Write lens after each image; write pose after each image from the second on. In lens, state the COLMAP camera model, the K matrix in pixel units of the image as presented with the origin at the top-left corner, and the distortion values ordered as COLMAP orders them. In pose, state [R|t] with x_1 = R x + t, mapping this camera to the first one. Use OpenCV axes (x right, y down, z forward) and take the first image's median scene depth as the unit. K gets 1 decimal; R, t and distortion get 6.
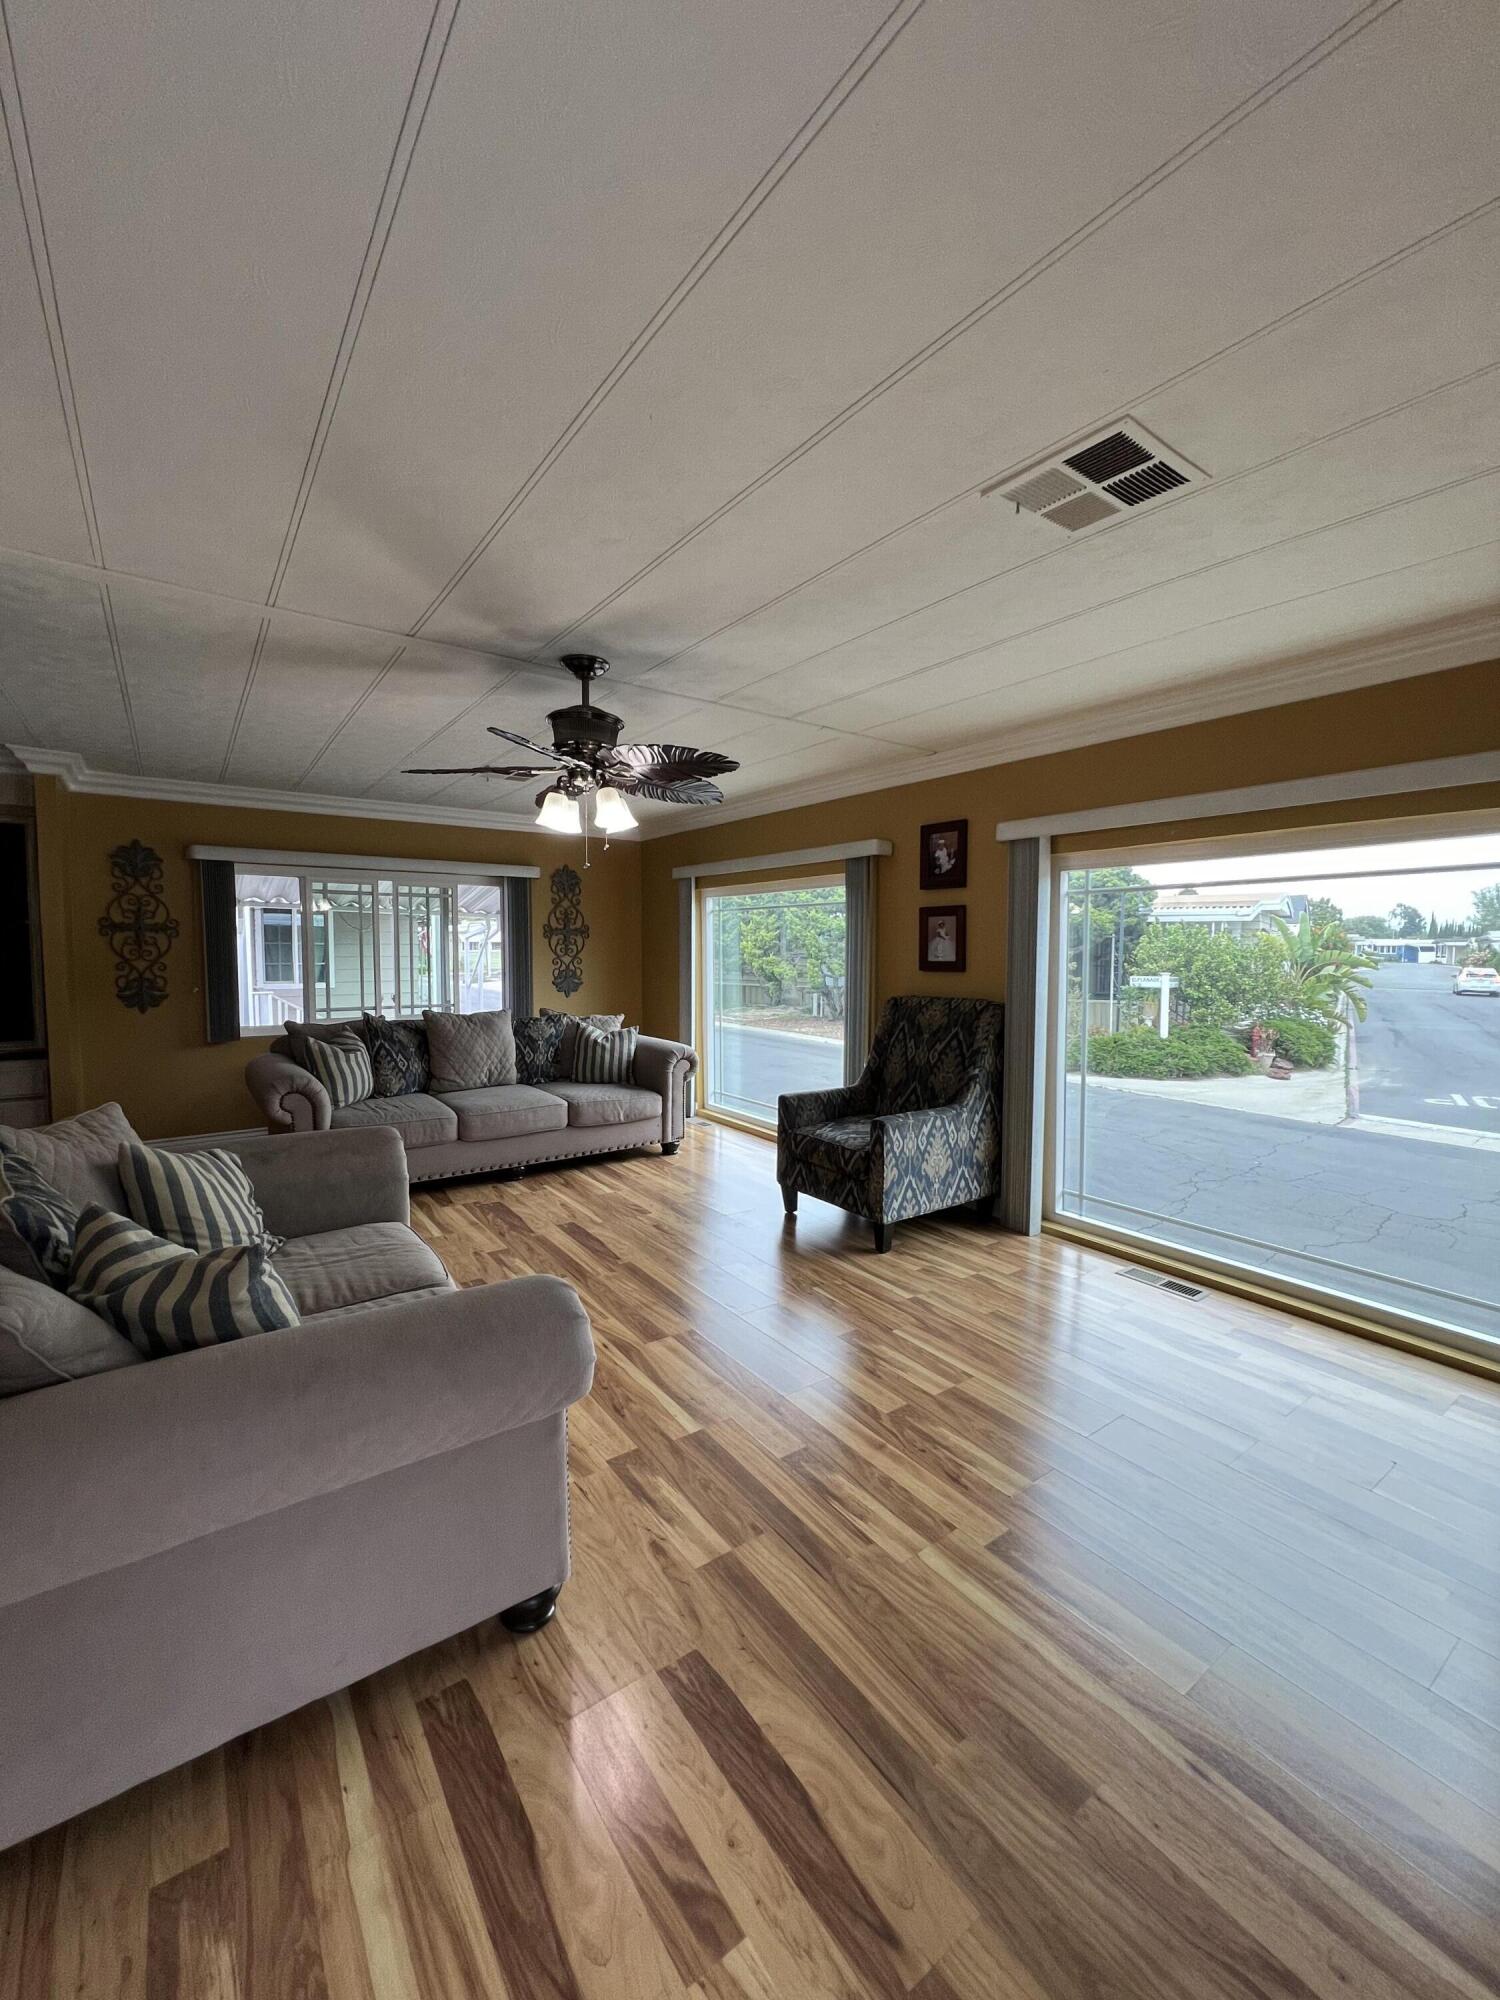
lens RADIAL K [[800.2, 0, 749.6], [0, 800.2, 998.8], [0, 0, 1]] dist [-0.002434, 0.000109]
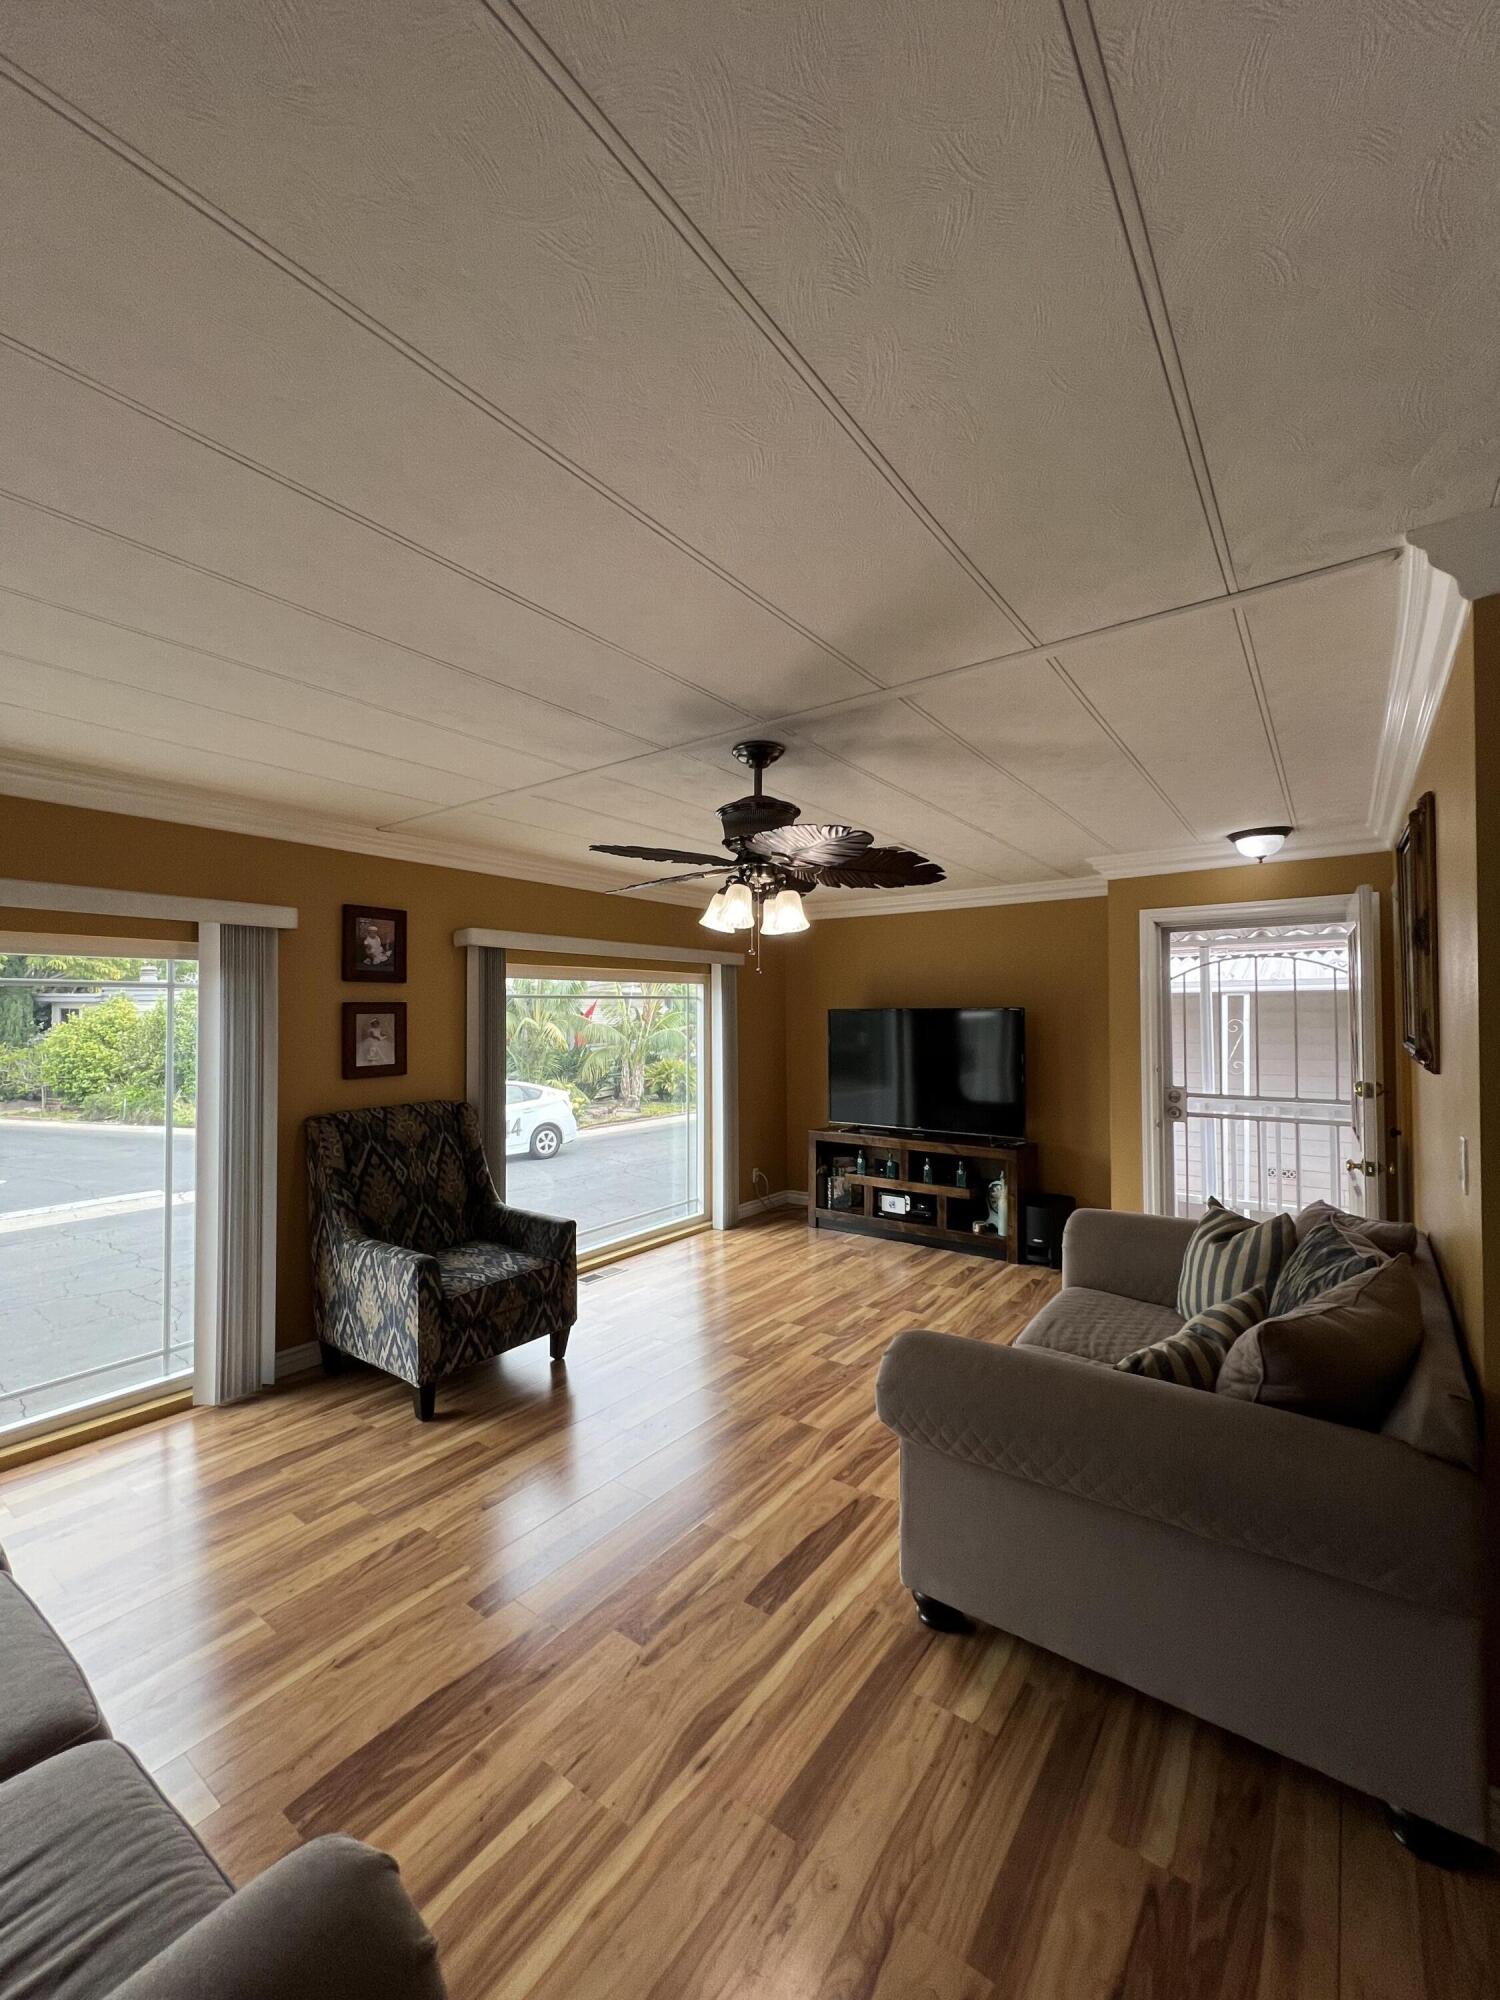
lens RADIAL K [[800.2, 0, 759.7], [0, 800.2, 1003.2], [0, 0, 1]] dist [-0.002434, 0.000109]
pose [[-0.310912, 0.009194, 0.950394, -0.752641], [0.065577, 0.997778, 0.011800, -0.102718], [-0.948174, 0.065992, -0.310824, 0.919232]]
